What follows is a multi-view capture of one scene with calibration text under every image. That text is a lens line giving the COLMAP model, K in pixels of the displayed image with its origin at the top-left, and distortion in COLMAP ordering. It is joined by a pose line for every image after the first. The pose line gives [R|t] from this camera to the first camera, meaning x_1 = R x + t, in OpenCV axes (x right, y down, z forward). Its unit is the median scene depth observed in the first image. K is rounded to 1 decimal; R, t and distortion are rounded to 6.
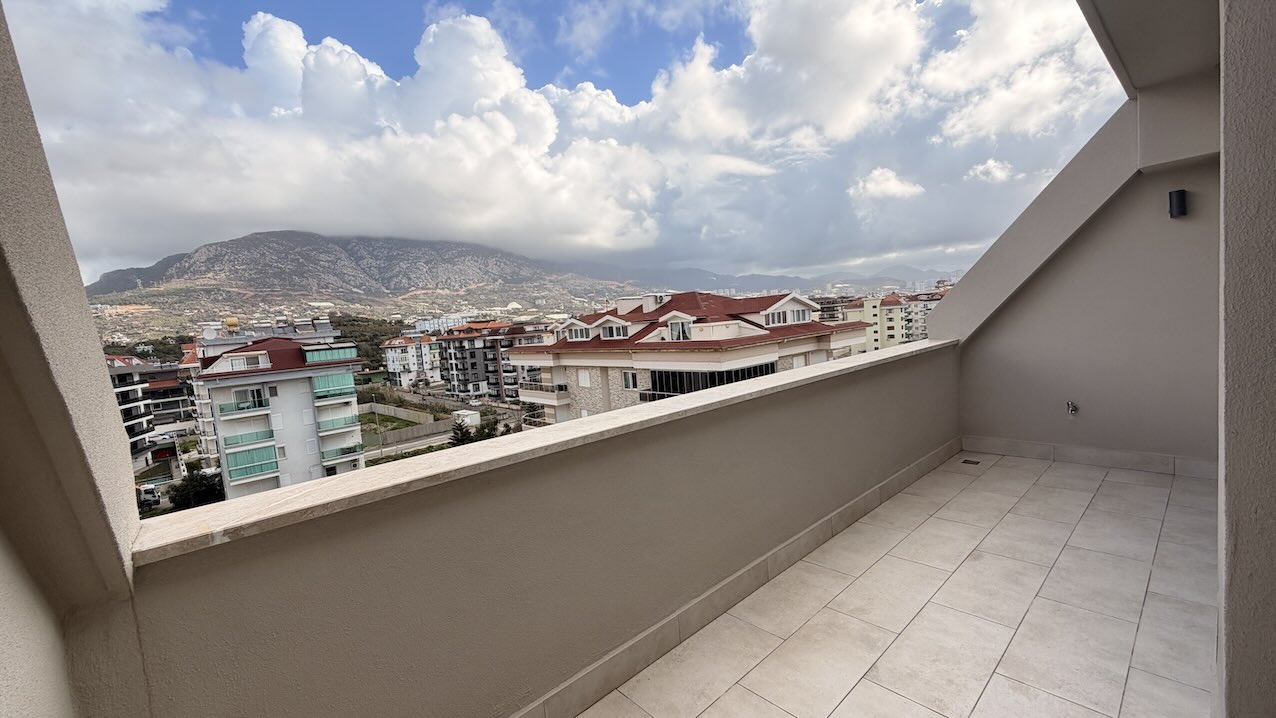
lens RADIAL K [[498.5, 0, 626.0], [0, 498.5, 361.6], [0, 0, 1]] dist [0.002936, -0.000133]
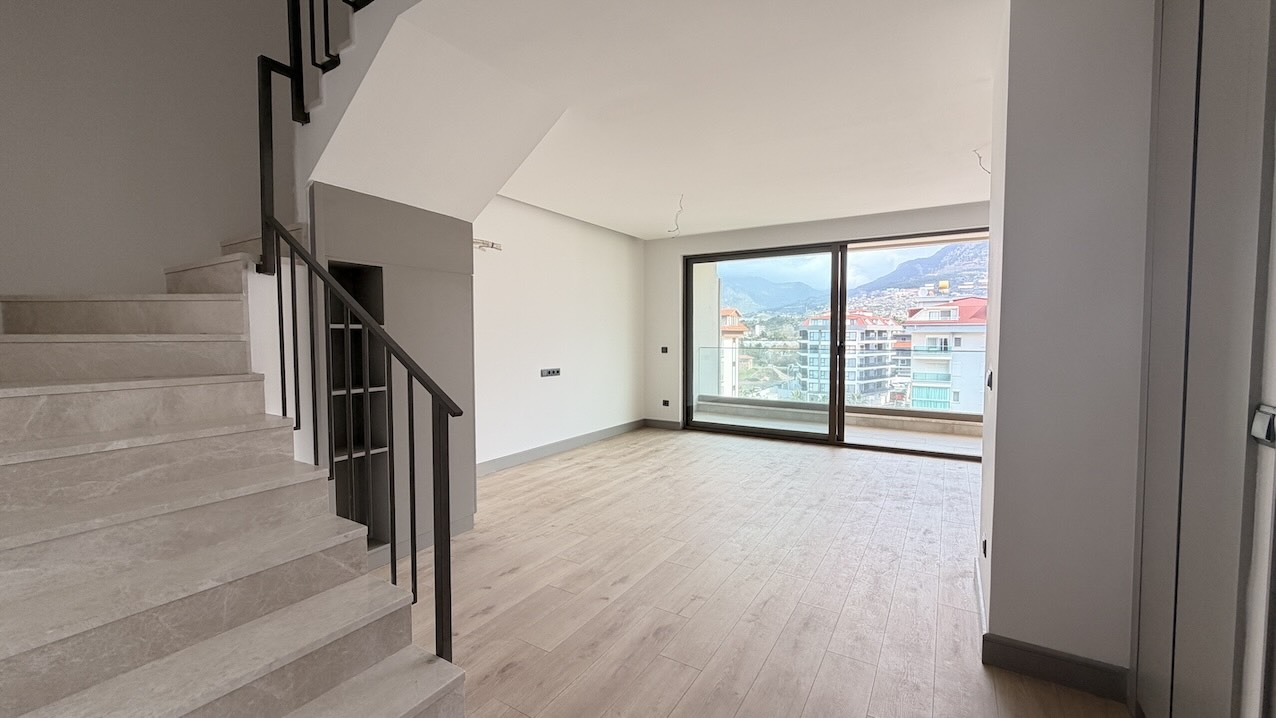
lens RADIAL K [[498.5, 0, 640.7], [0, 498.5, 363.5], [0, 0, 1]] dist [0.002936, -0.000133]
pose [[0.288314, 0.133001, -0.948254, 0.123842], [-0.101483, 0.988973, 0.107857, 0.042263], [0.952143, 0.065135, 0.298632, -0.020714]]
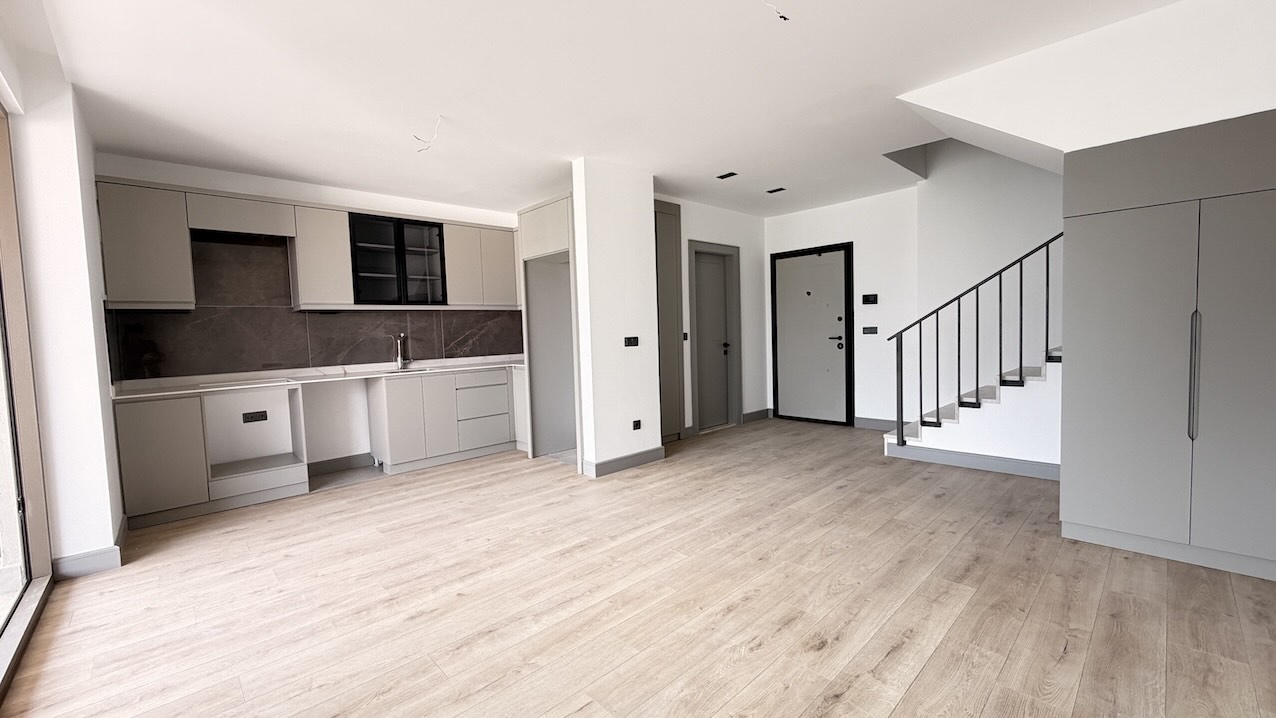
lens RADIAL K [[498.5, 0, 642.9], [0, 498.5, 355.3], [0, 0, 1]] dist [0.002936, -0.000133]
pose [[-0.032176, 0.028993, 0.999062, -1.786595], [0.118488, 0.992641, -0.024991, 0.168301], [-0.992434, 0.117573, -0.035374, 0.686220]]
